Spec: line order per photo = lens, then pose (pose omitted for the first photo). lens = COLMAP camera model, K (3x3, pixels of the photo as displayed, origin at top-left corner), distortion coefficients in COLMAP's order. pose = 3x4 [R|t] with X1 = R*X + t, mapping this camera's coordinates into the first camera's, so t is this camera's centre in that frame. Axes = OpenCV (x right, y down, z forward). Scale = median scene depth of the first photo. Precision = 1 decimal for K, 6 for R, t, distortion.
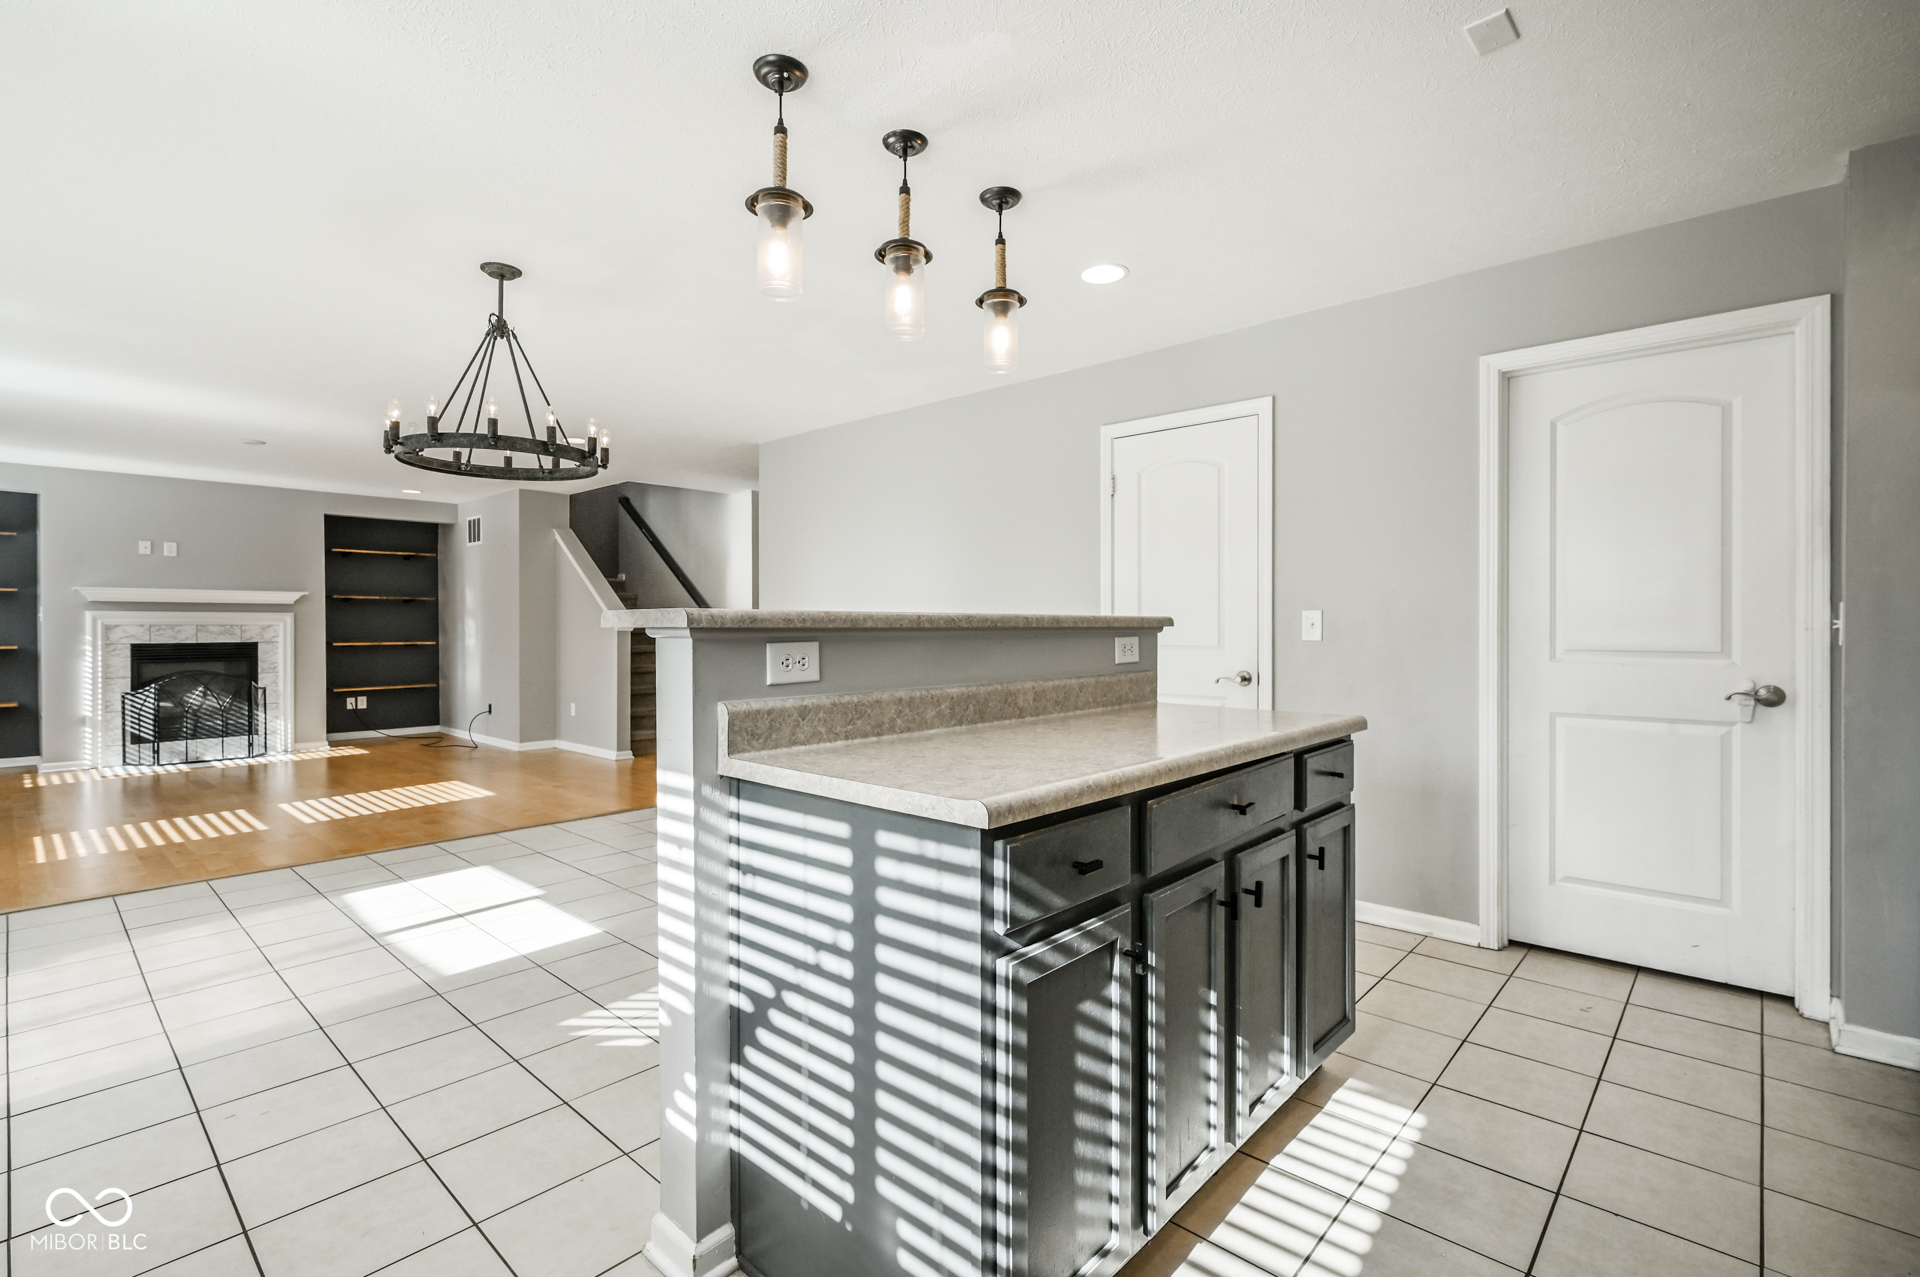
lens RADIAL K [[876.1, 0, 960.0], [0, 876.1, 638.5], [0, 0, 1]] dist [0.002790, 0.000751]
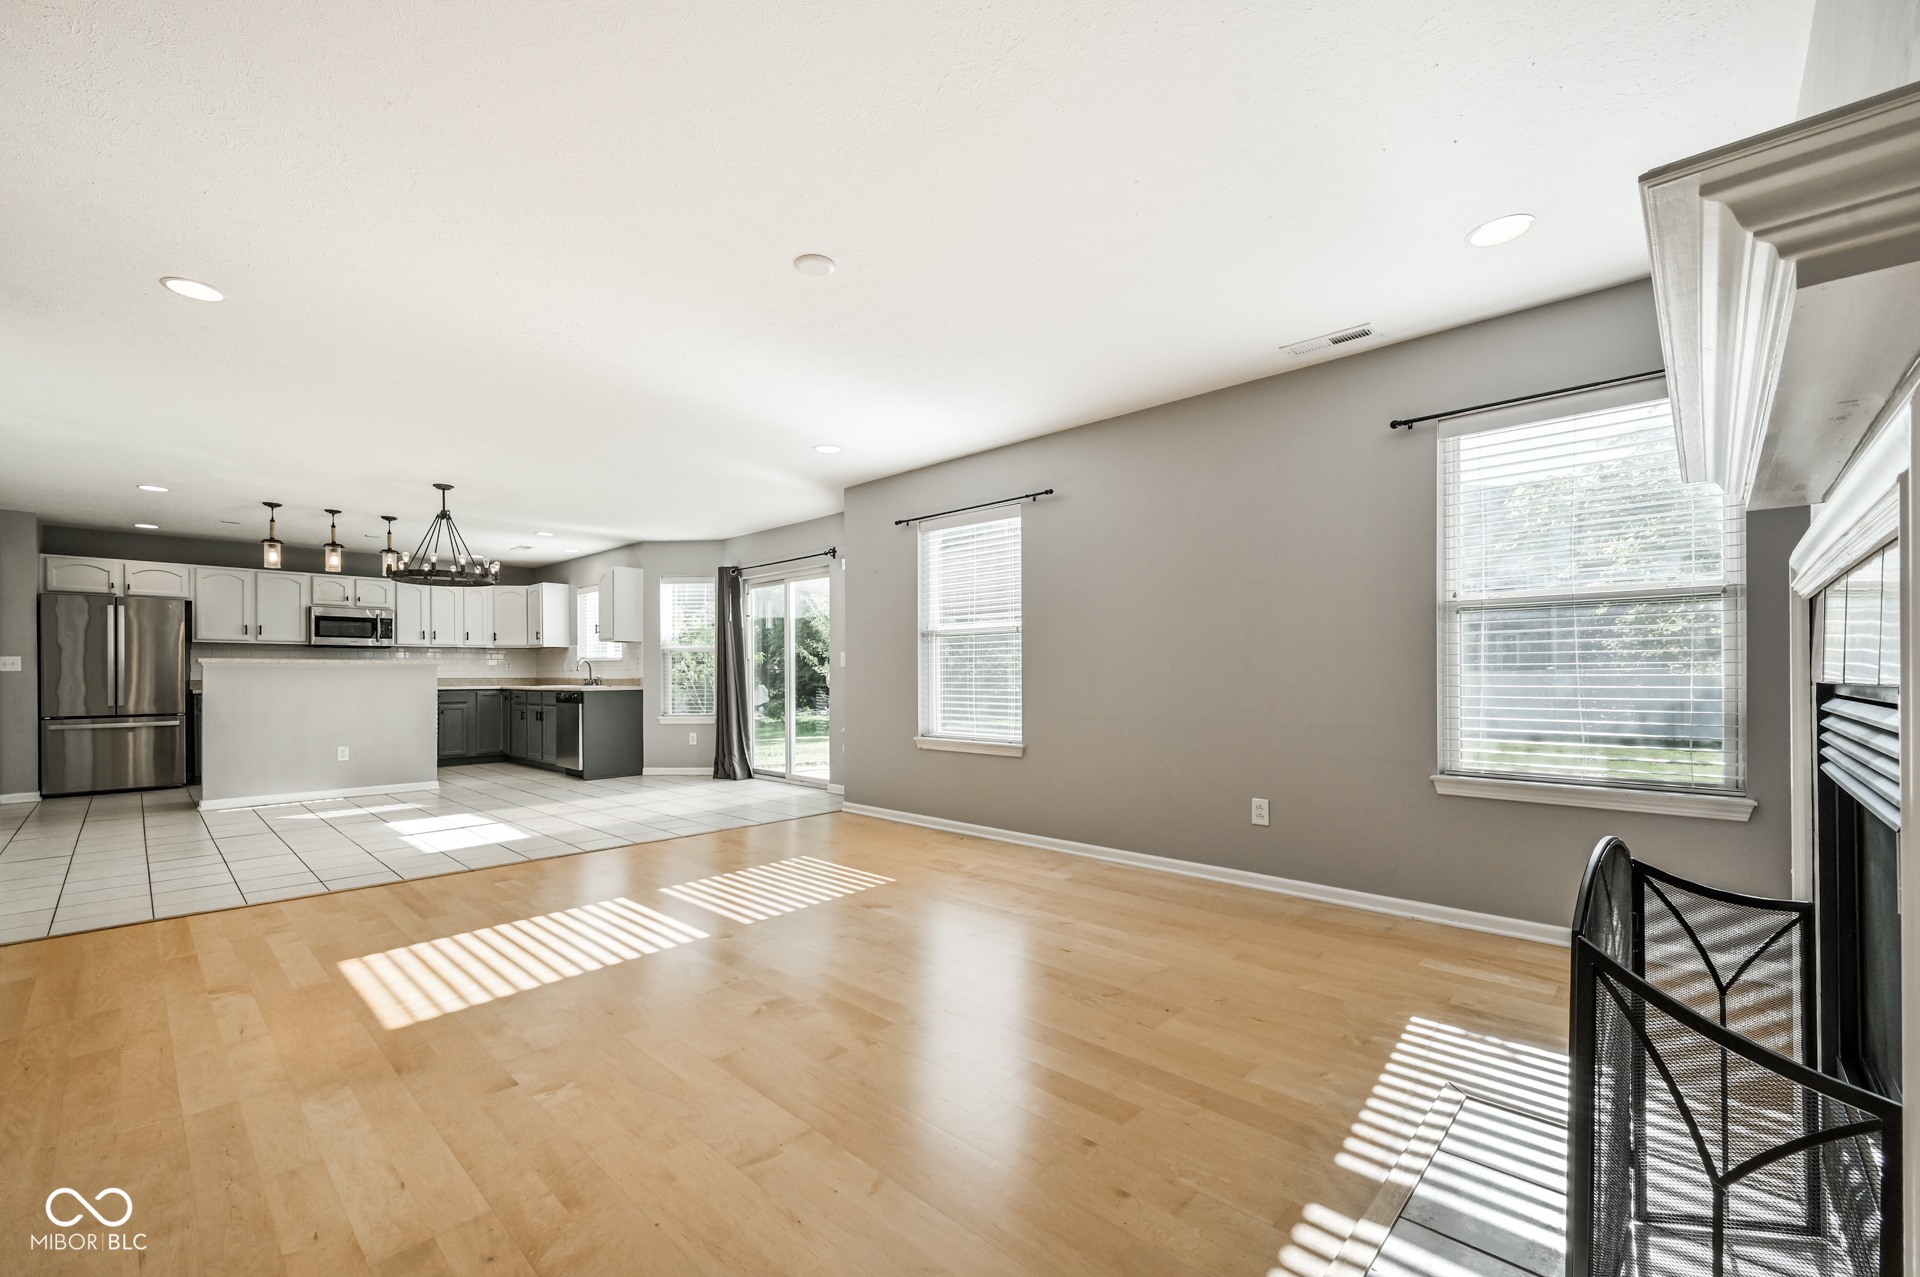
lens RADIAL K [[789.7, 0, 923.2], [0, 789.7, 669.5], [0, 0, 1]] dist [-0.000111, -0.000168]
pose [[-0.999066, 0.004119, 0.043013, -0.751026], [0.004369, 0.999974, 0.005716, 0.000938], [-0.042989, 0.005899, -0.999058, 1.220375]]
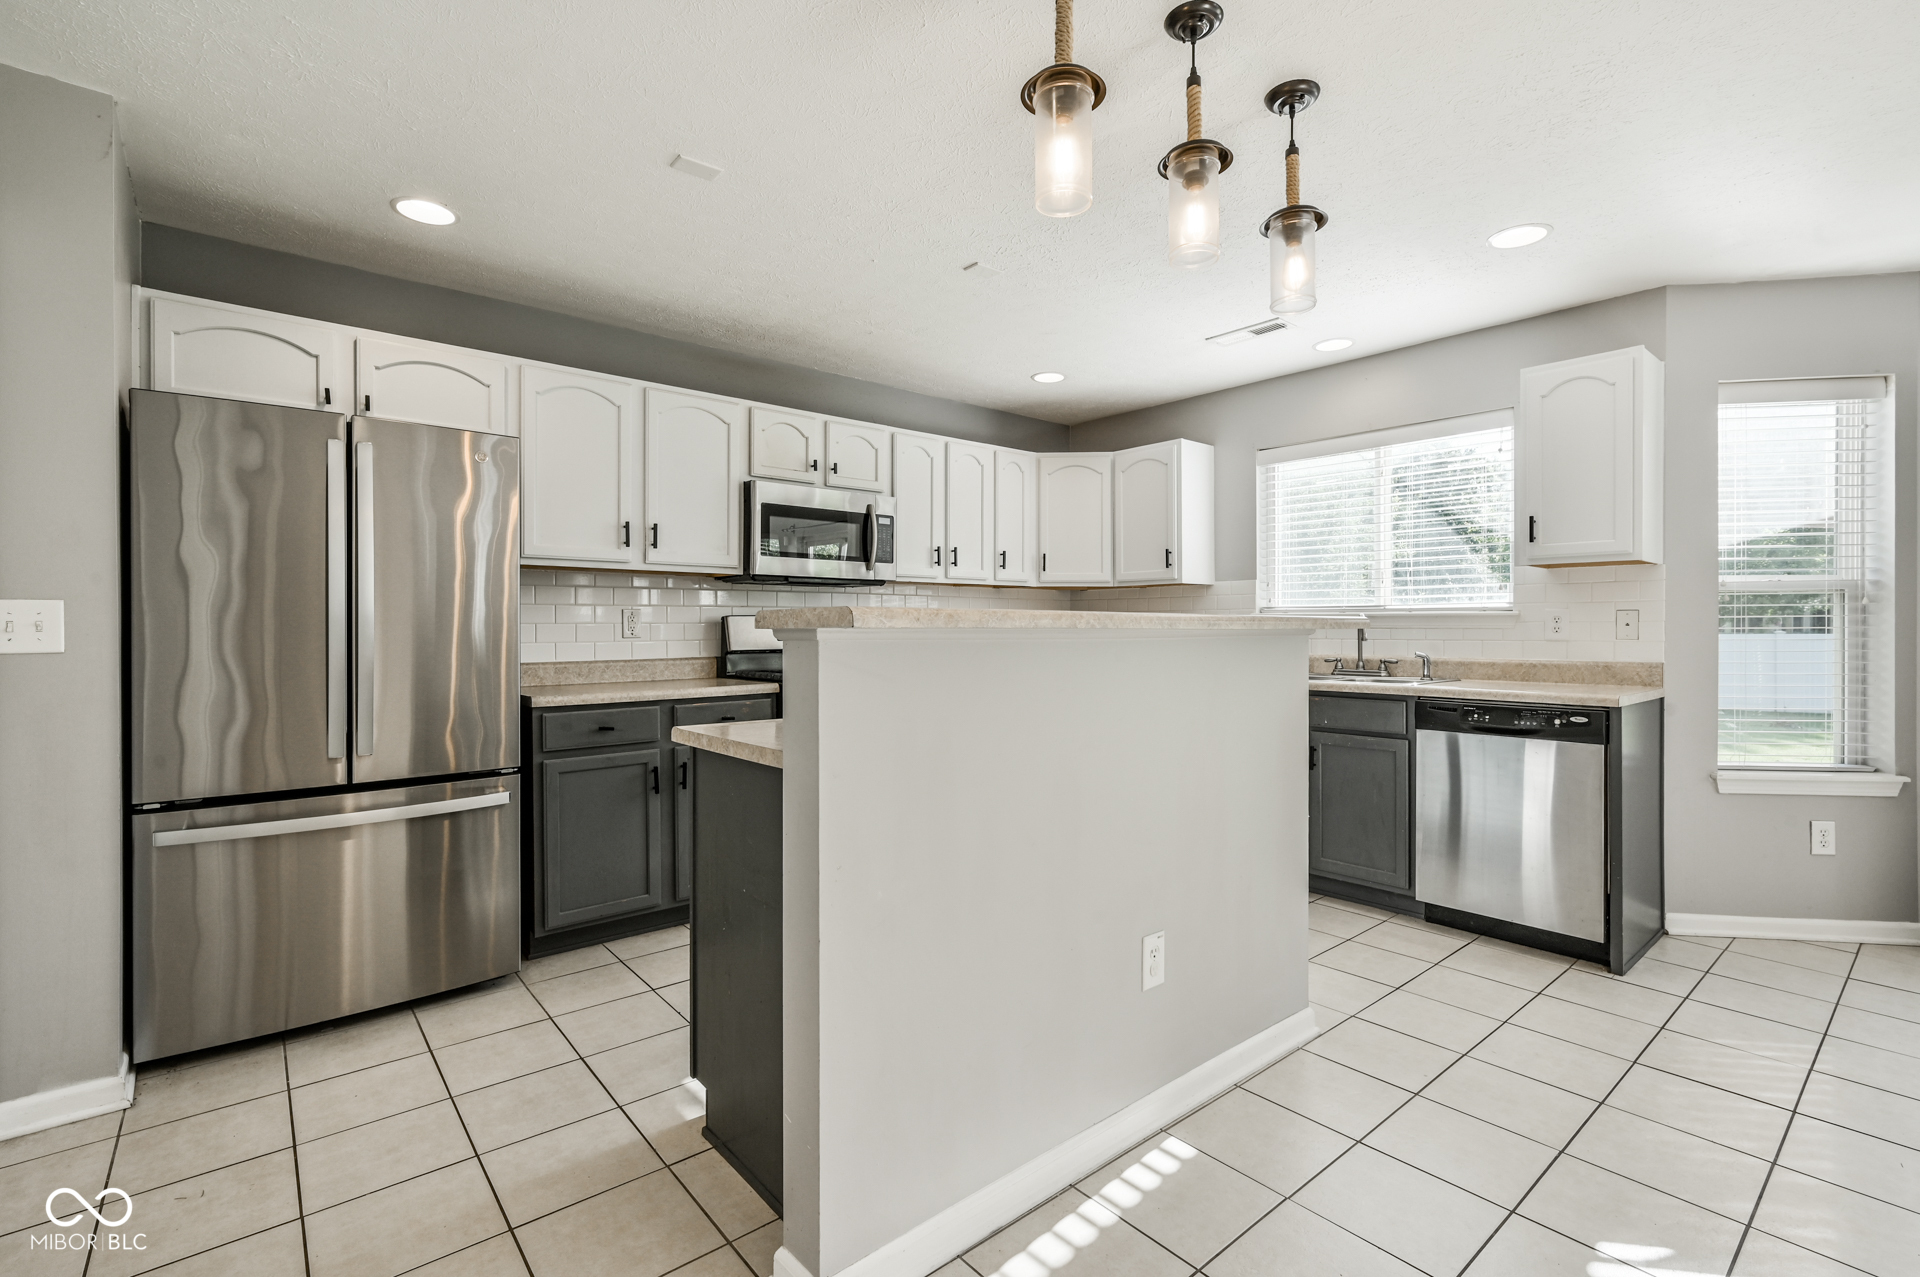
lens RADIAL K [[857.5, 0, 962.8], [0, 857.5, 622.8], [0, 0, 1]] dist [0.000193, 0.000031]
pose [[-0.991280, 0.000522, 0.131770, 0.015141], [0.001392, 0.999978, 0.006505, -0.007431], [-0.131764, 0.006632, -0.991259, 0.582326]]
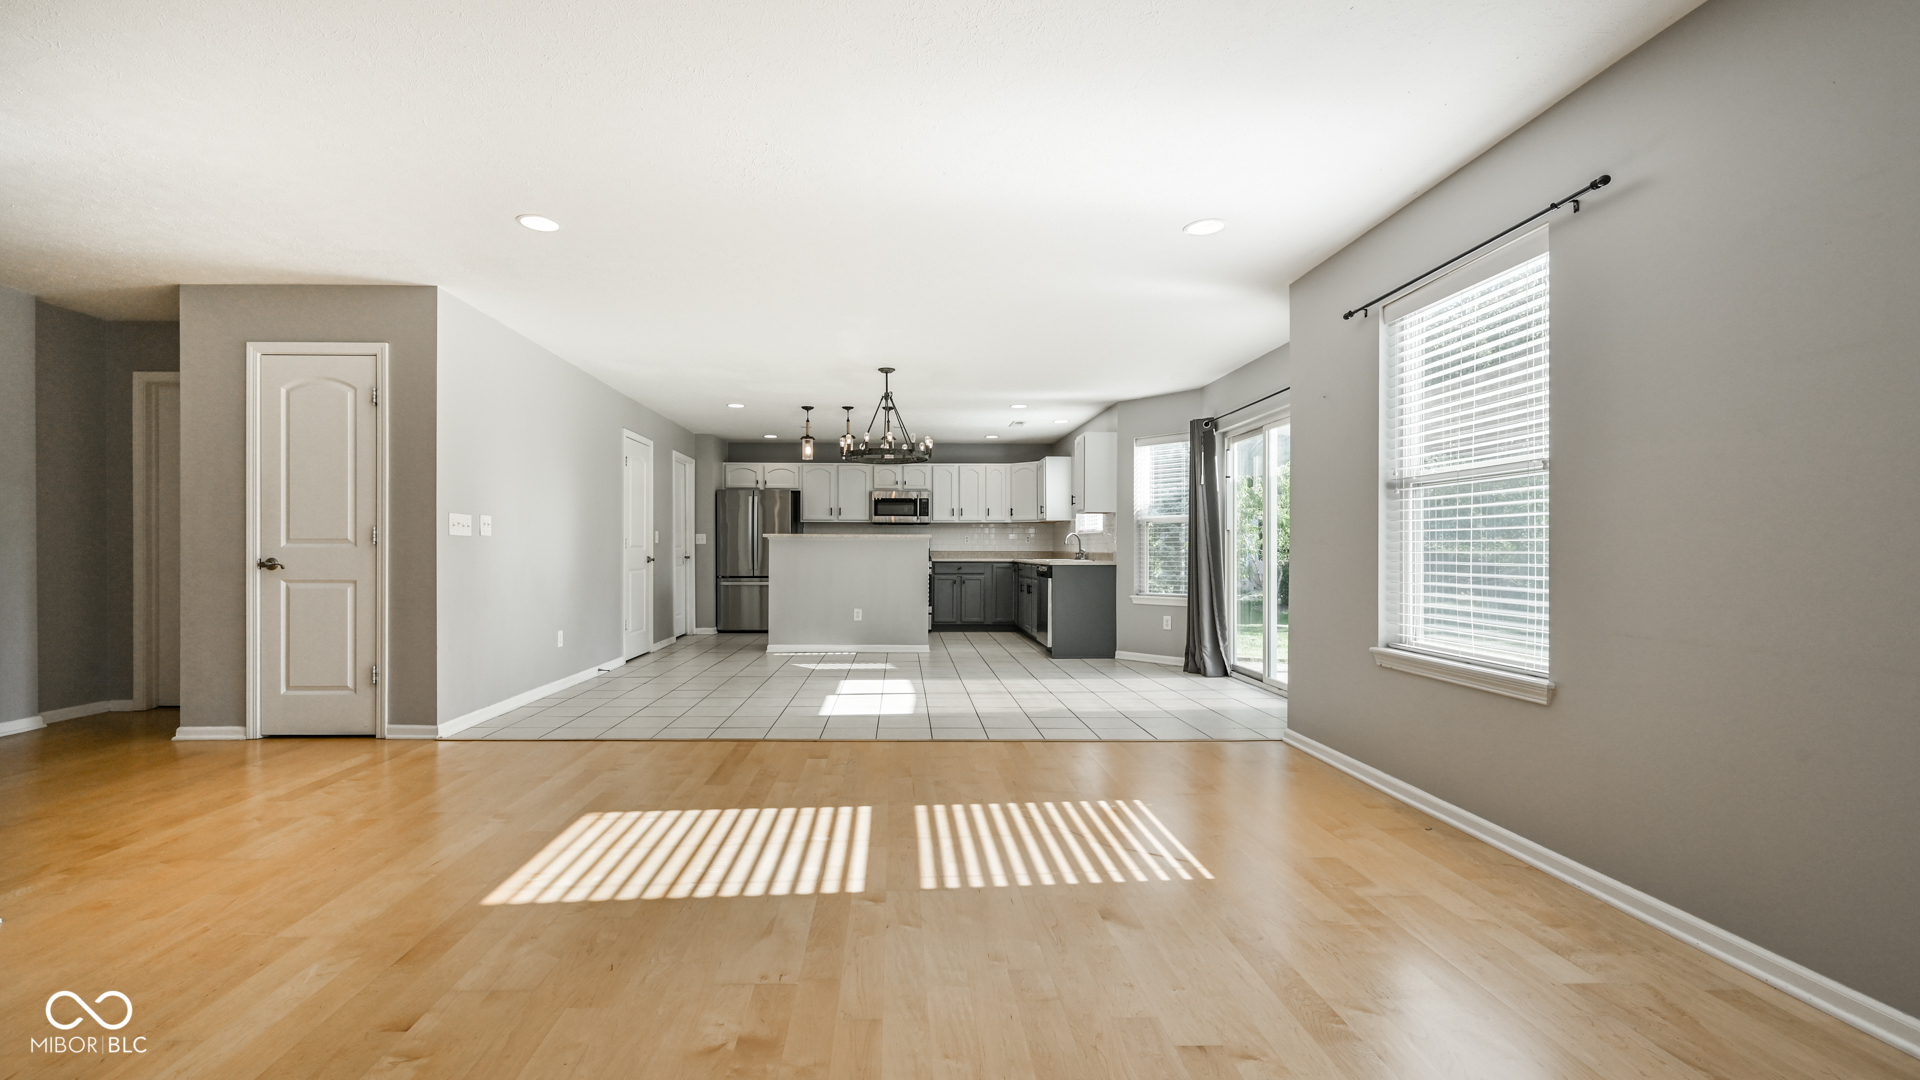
lens RADIAL K [[782.8, 0, 910.6], [0, 782.8, 547.0], [0, 0, 1]] dist [0.002113, -0.000048]
pose [[-0.683132, 0.001194, 0.730294, -0.866165], [0.006089, 0.999973, 0.004061, 0.005462], [-0.730269, 0.007221, -0.683121, 0.997044]]
